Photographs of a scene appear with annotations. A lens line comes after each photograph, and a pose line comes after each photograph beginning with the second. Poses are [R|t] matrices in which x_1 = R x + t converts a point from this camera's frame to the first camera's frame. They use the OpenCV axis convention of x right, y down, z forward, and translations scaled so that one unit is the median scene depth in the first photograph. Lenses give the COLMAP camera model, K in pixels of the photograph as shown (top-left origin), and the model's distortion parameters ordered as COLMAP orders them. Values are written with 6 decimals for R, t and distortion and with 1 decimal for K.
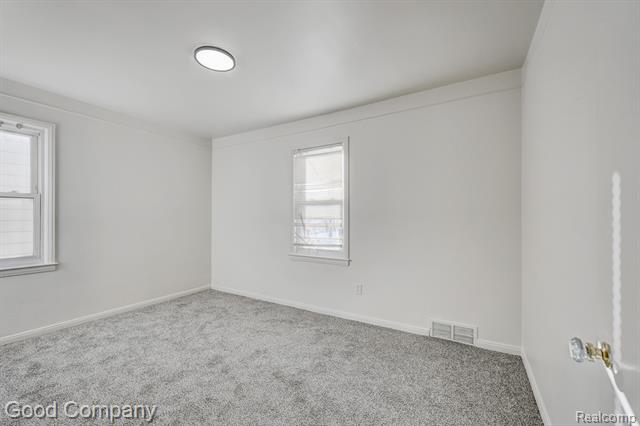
lens RADIAL K [[261.8, 0, 315.8], [0, 261.8, 215.6], [0, 0, 1]] dist [0.003054, -0.000425]
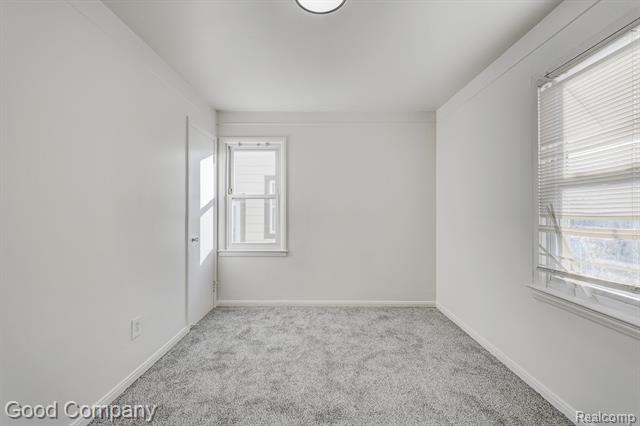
lens RADIAL K [[280.1, 0, 320.5], [0, 280.1, 212.1], [0, 0, 1]] dist [0.003472, 0.000130]
pose [[0.510260, -0.000626, -0.860020, 0.184359], [0.004983, 0.999985, 0.002229, -0.000328], [0.860005, -0.005423, 0.510256, 0.415564]]
